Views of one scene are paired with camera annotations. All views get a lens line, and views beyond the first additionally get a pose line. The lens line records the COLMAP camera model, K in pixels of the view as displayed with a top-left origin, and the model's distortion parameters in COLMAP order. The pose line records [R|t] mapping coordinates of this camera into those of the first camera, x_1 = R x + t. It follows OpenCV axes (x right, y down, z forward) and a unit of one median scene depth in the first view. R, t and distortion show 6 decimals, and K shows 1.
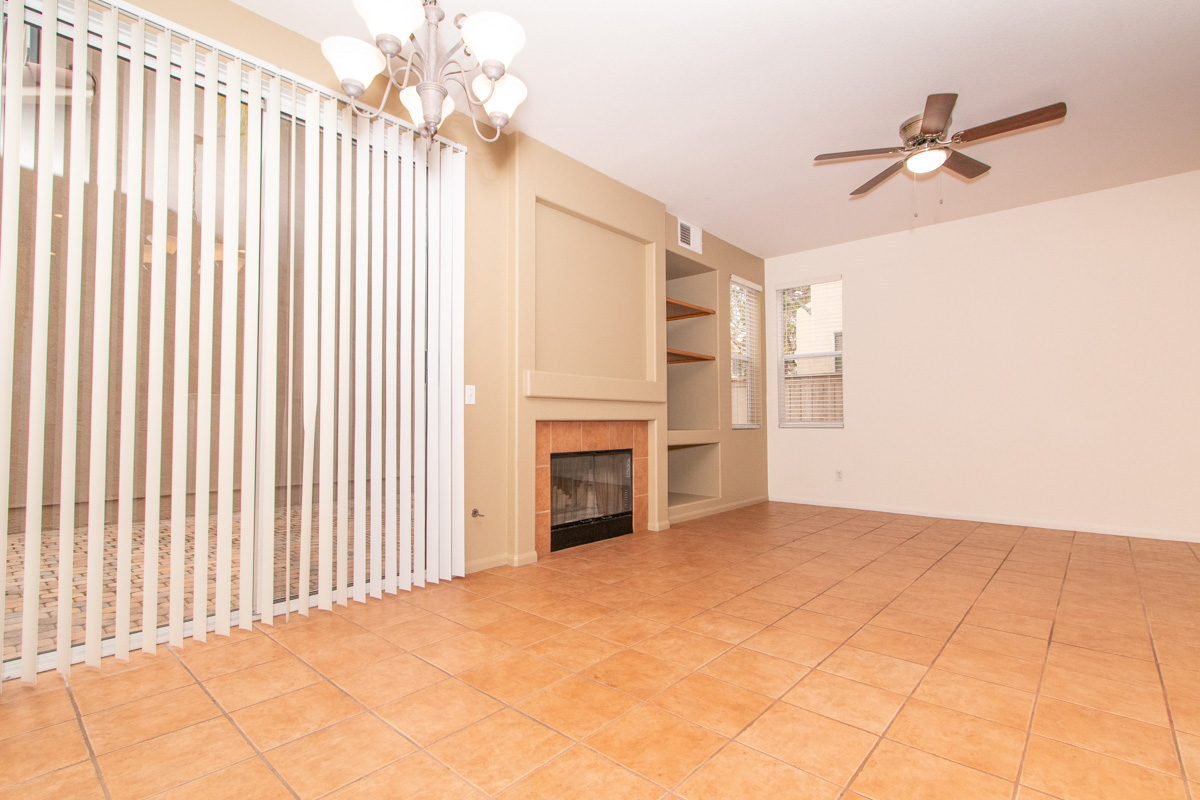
lens RADIAL K [[550.9, 0, 594.0], [0, 550.9, 402.6], [0, 0, 1]] dist [0.003775, -0.001168]
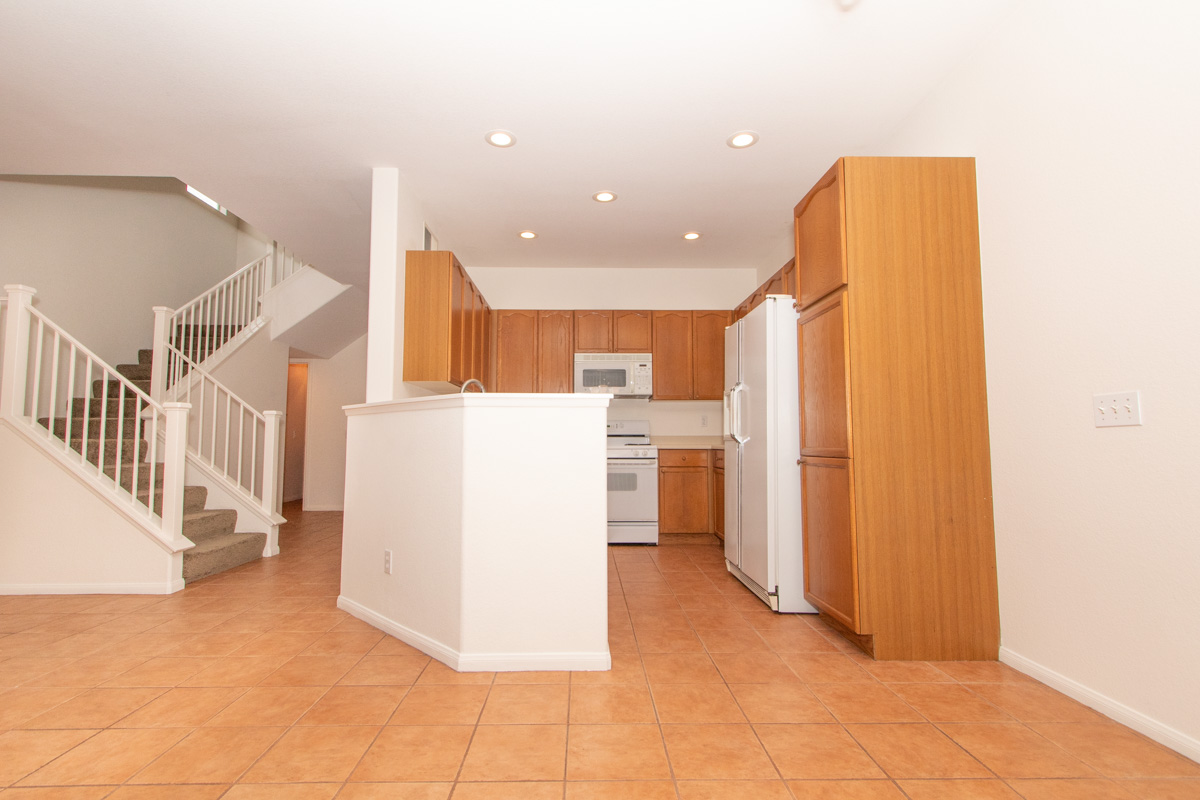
lens RADIAL K [[550.9, 0, 594.0], [0, 550.9, 402.6], [0, 0, 1]] dist [0.003775, -0.001168]
pose [[-0.684668, 0.051428, 0.727039, -0.188334], [-0.027412, 0.994985, -0.096196, 0.010515], [-0.728340, -0.085792, -0.679824, 0.735736]]
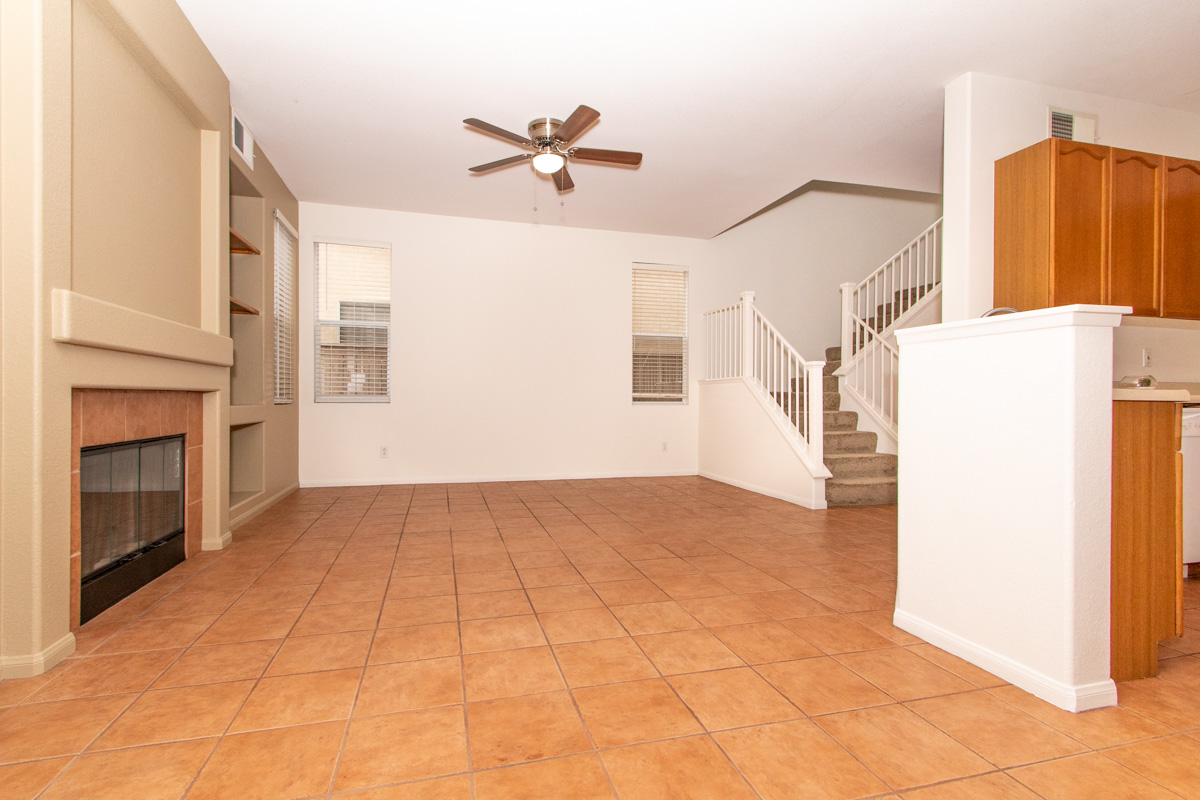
lens RADIAL K [[550.1, 0, 585.7], [0, 550.1, 400.1], [0, 0, 1]] dist [0.007126, -0.000182]
pose [[0.544313, 0.003498, 0.838875, -0.306018], [-0.037455, 0.999095, 0.020137, 0.016535], [-0.838046, -0.042381, 0.543951, 0.323416]]
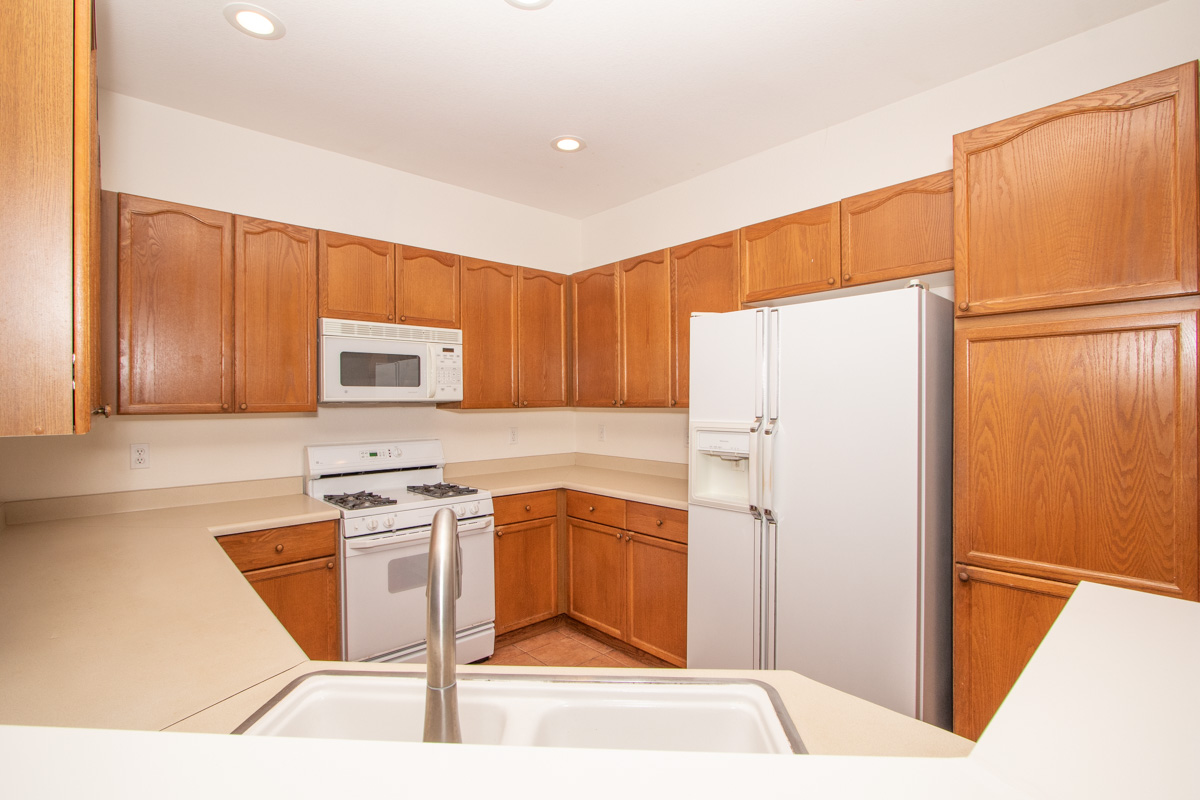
lens RADIAL K [[550.9, 0, 594.0], [0, 550.9, 402.6], [0, 0, 1]] dist [0.003775, -0.001168]
pose [[-0.993279, 0.000739, 0.115745, 0.533336], [-0.003138, 0.999440, -0.033307, -0.138595], [-0.115705, -0.033446, -0.992720, 0.438294]]
